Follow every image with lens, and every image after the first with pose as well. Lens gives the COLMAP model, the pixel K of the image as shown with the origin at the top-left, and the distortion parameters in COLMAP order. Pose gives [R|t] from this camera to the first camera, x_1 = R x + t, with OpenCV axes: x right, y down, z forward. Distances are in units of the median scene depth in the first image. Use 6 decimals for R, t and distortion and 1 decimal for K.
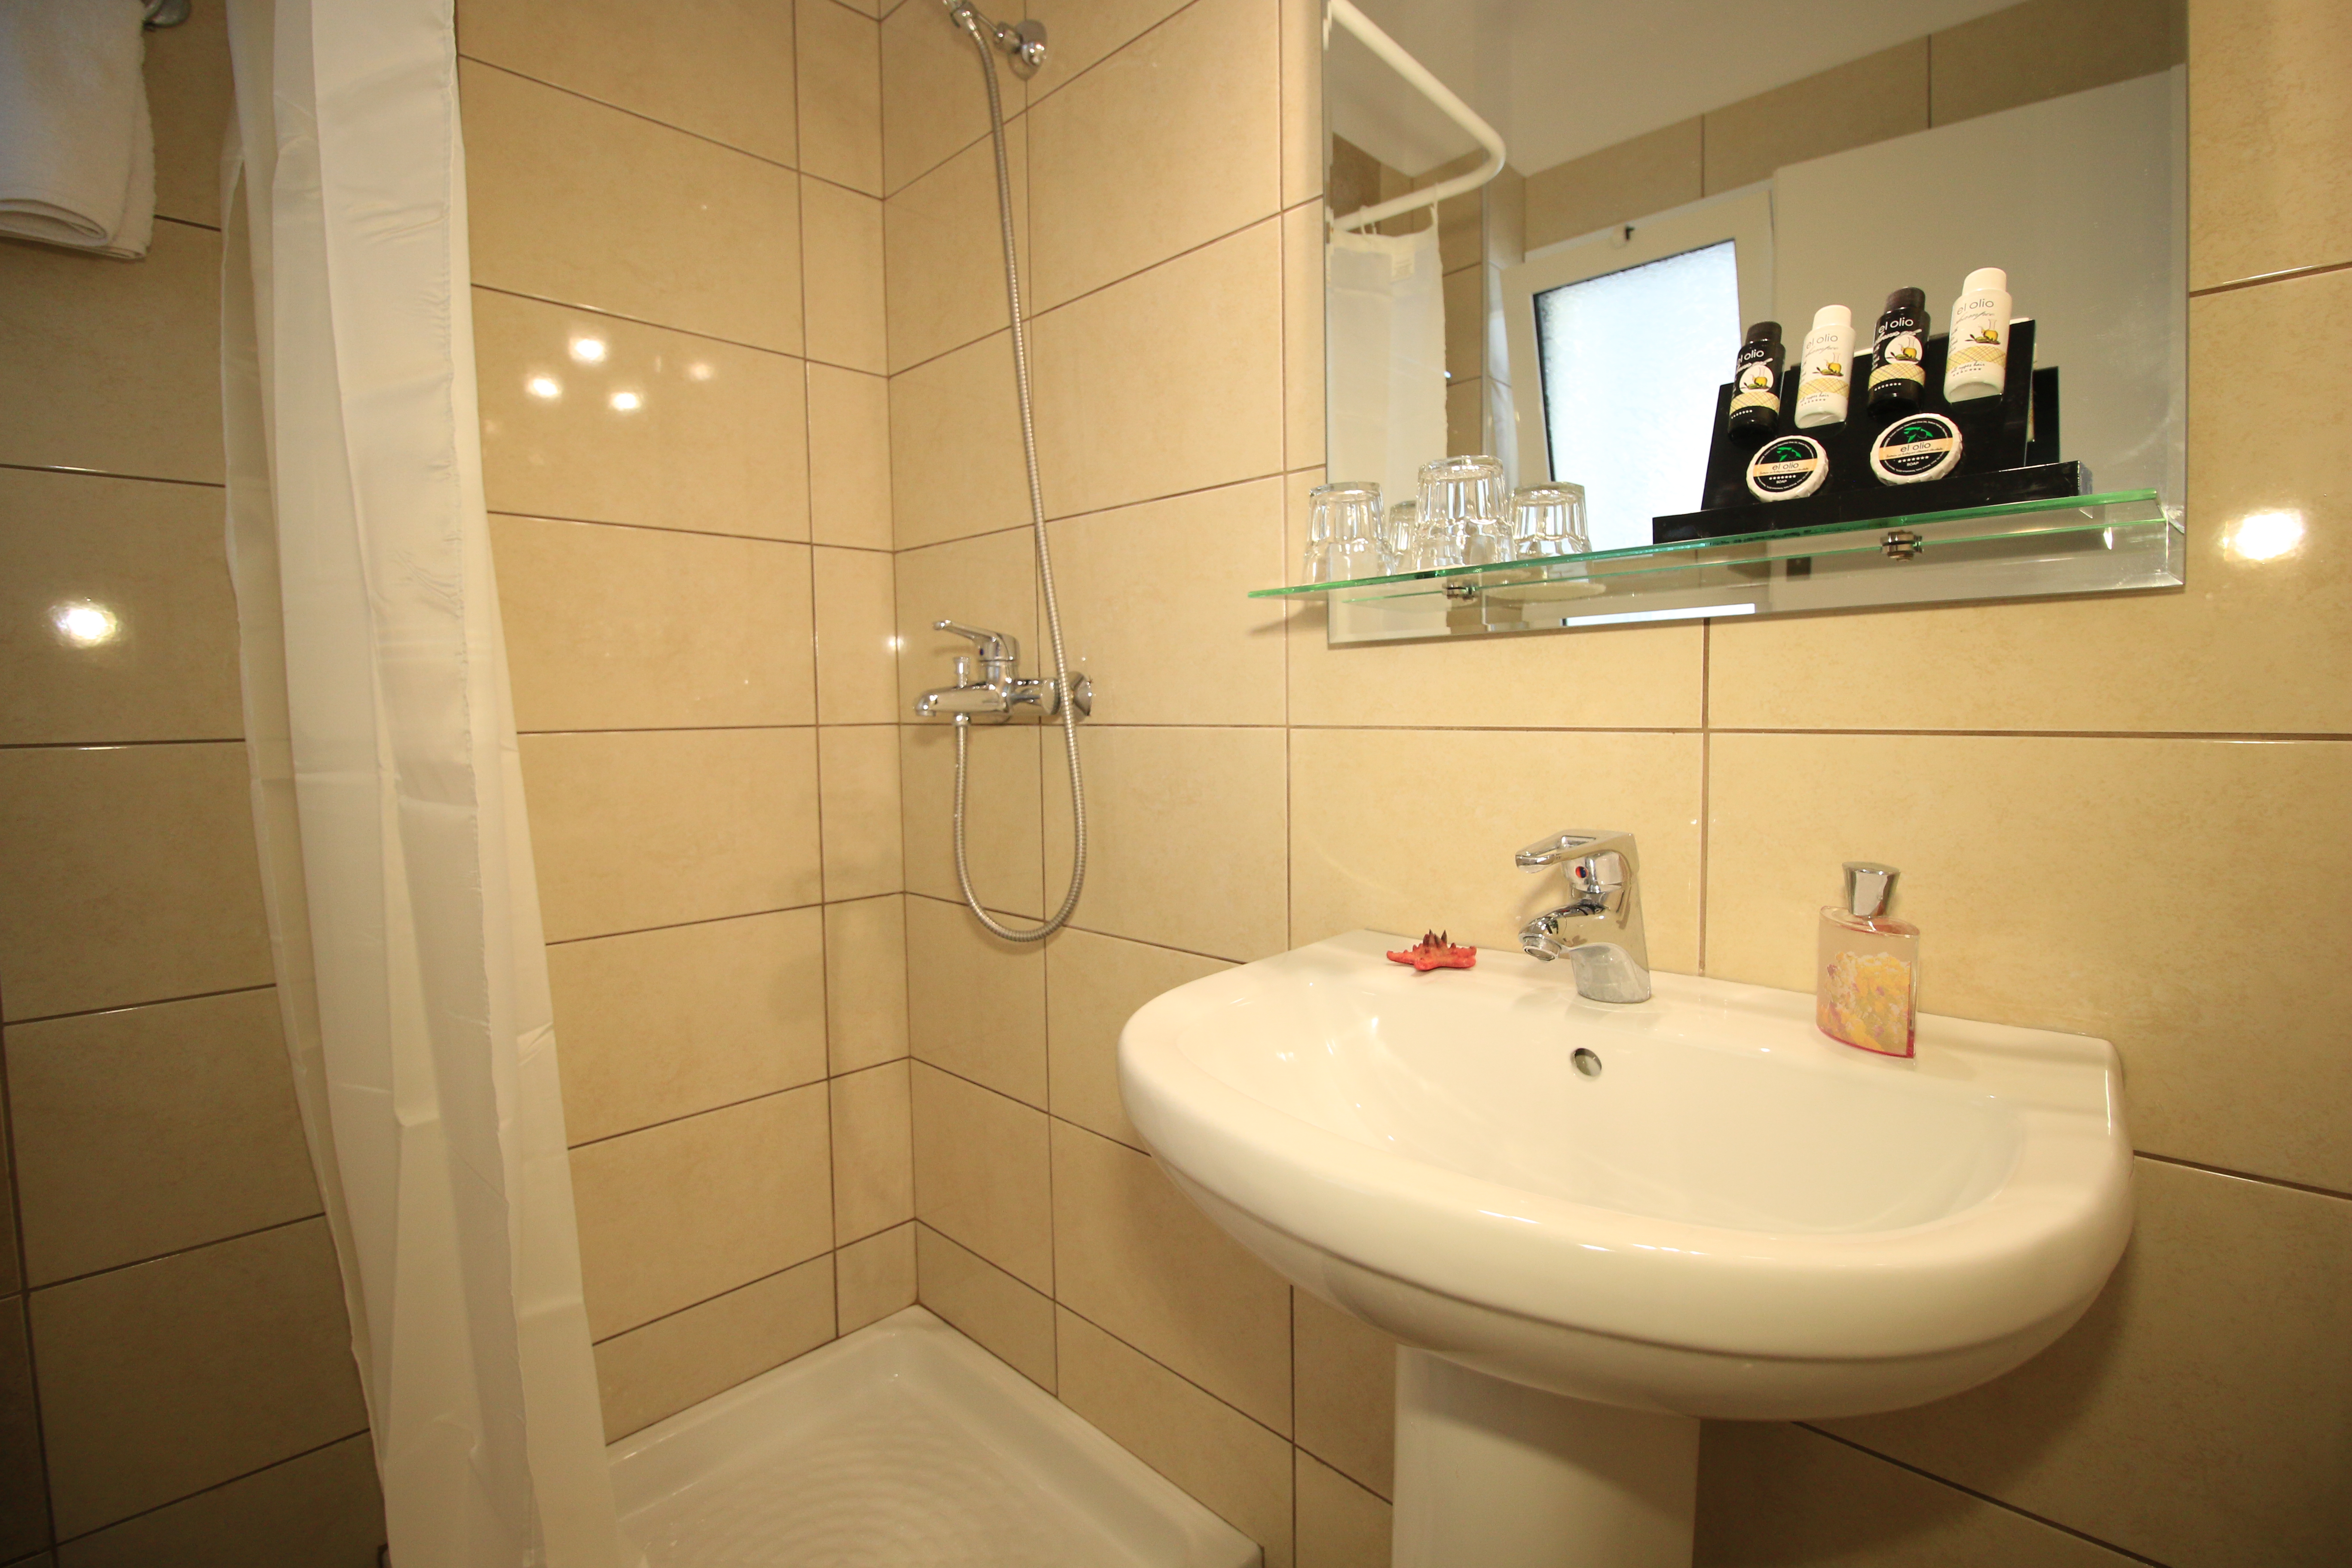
lens RADIAL K [[1086.3, 0, 1185.3], [0, 1086.3, 766.8], [0, 0, 1]] dist [0.000105, -0.011941]
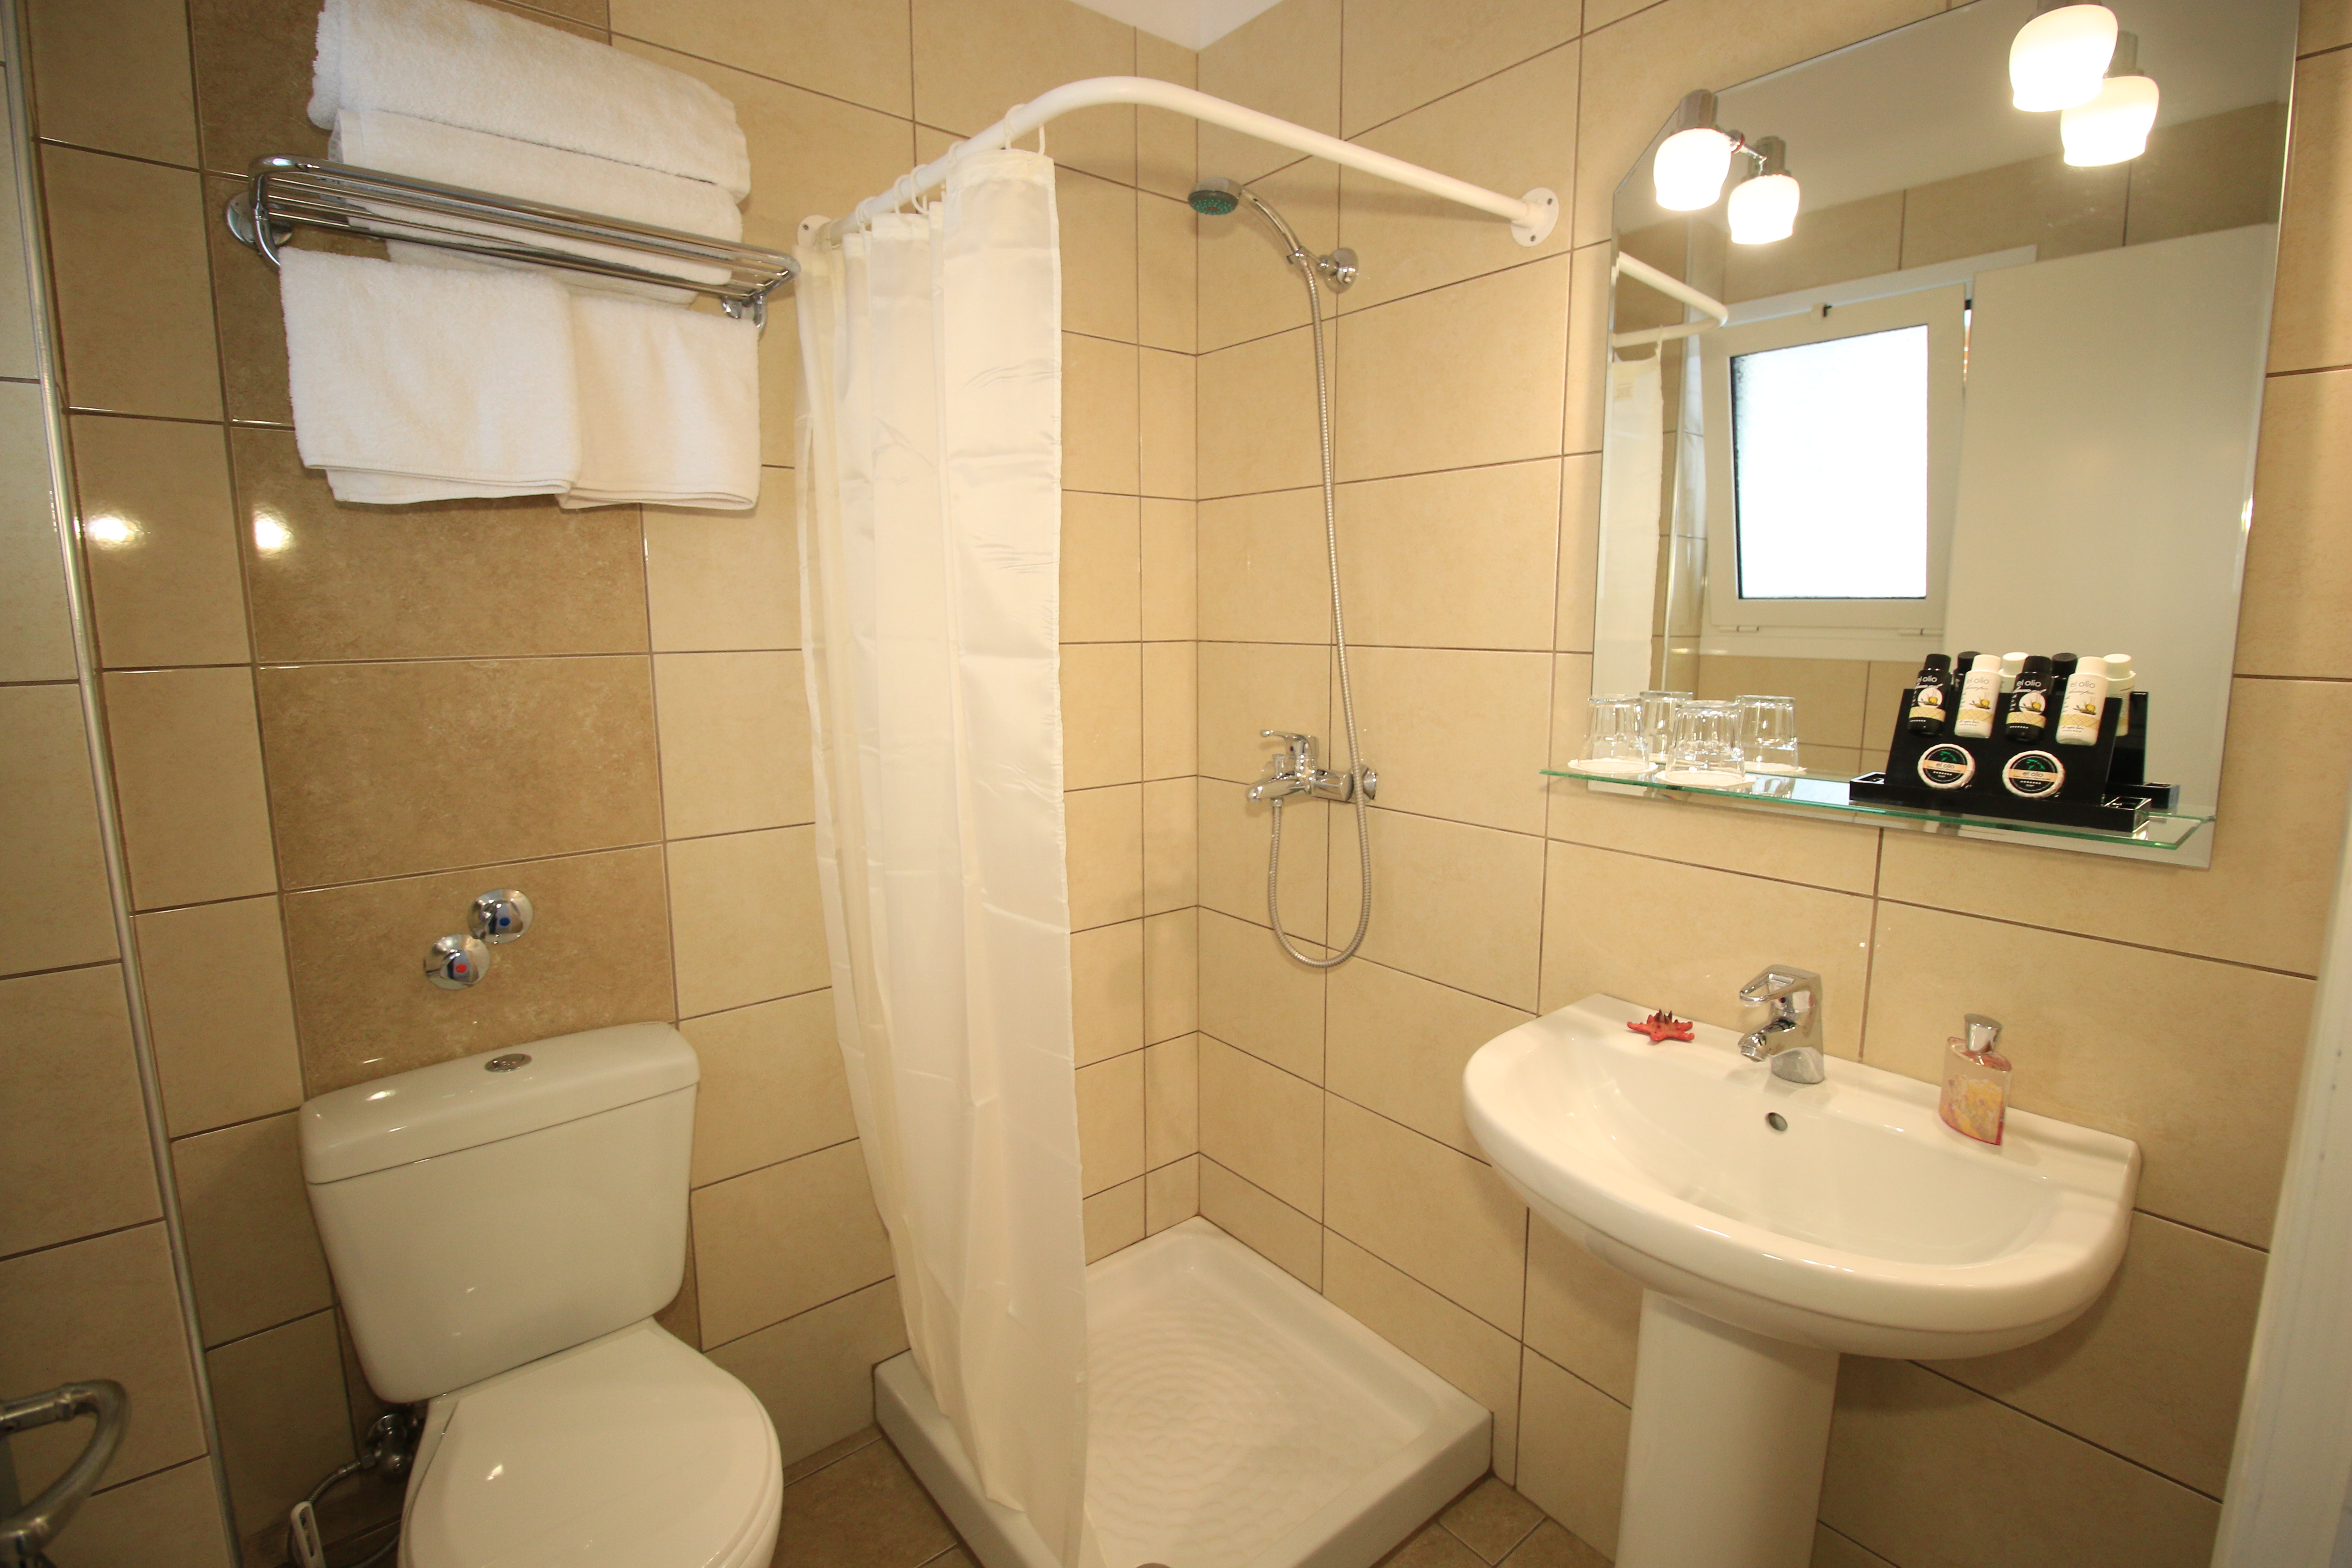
lens RADIAL K [[1086.3, 0, 1185.3], [0, 1086.3, 766.8], [0, 0, 1]] dist [0.000105, -0.011941]
pose [[0.993997, 0.028391, -0.105662, -0.214823], [-0.019544, 0.996288, 0.083838, -0.232824], [0.107650, -0.081269, 0.990862, -0.385627]]
